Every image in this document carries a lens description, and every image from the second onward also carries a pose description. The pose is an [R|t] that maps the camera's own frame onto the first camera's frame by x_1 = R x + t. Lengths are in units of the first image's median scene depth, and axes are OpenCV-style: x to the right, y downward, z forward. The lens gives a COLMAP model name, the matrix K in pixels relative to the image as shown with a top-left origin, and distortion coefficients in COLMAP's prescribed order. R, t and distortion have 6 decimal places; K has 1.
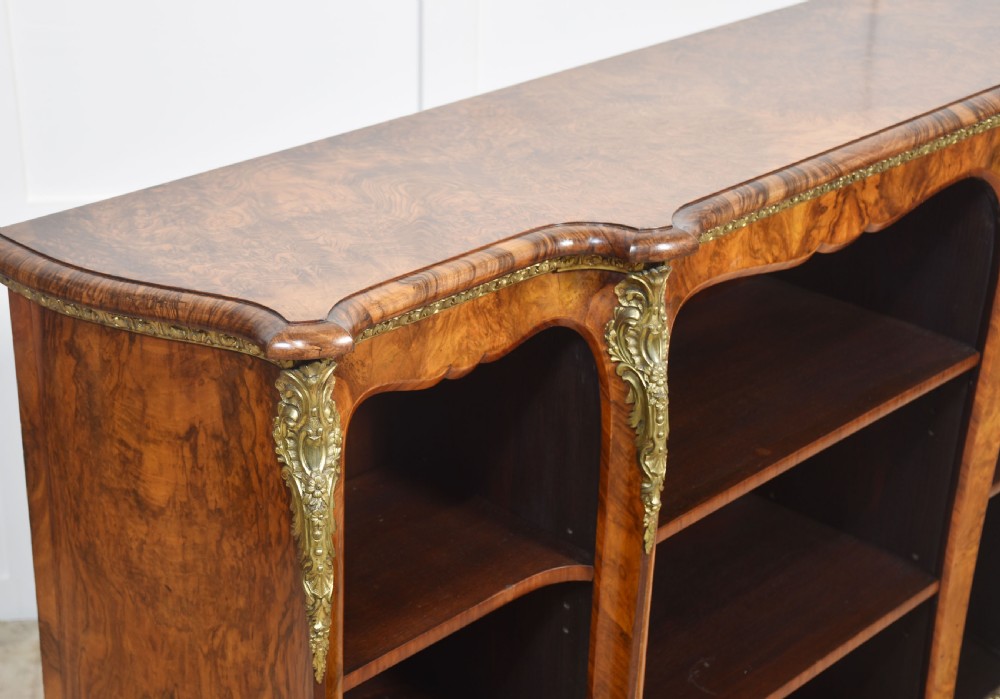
lens RADIAL K [[1659.0, 0, 433.7], [0, 1659.0, 345.4], [0, 0, 1]] dist [0.195900, 0.328453]
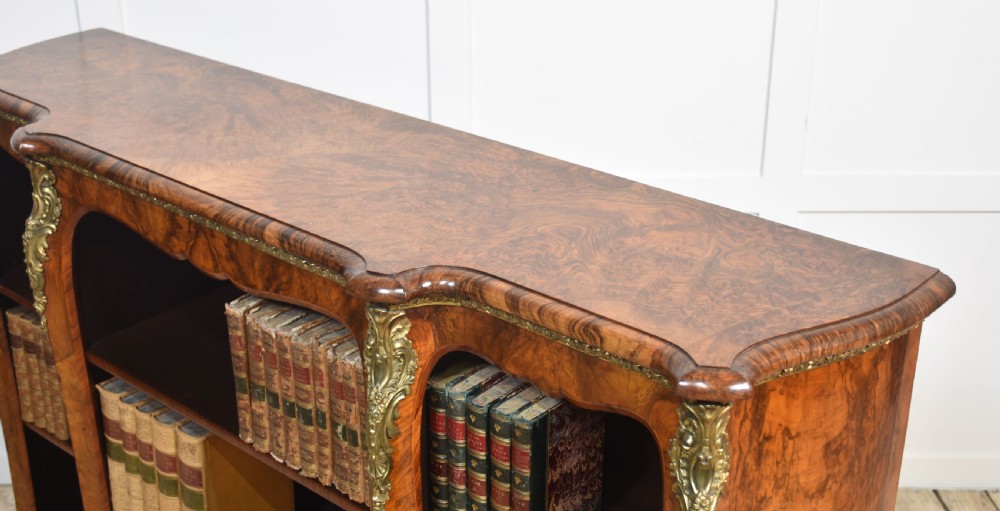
lens RADIAL K [[1219.9, 0, 497.4], [0, 1219.9, 194.5], [0, 0, 1]] dist [0.004470, 0.014497]
pose [[0.088207, 0.362190, -0.927922, 1.083952], [-0.420230, 0.858127, 0.295001, -0.467034], [0.903120, 0.363919, 0.227895, 0.996491]]
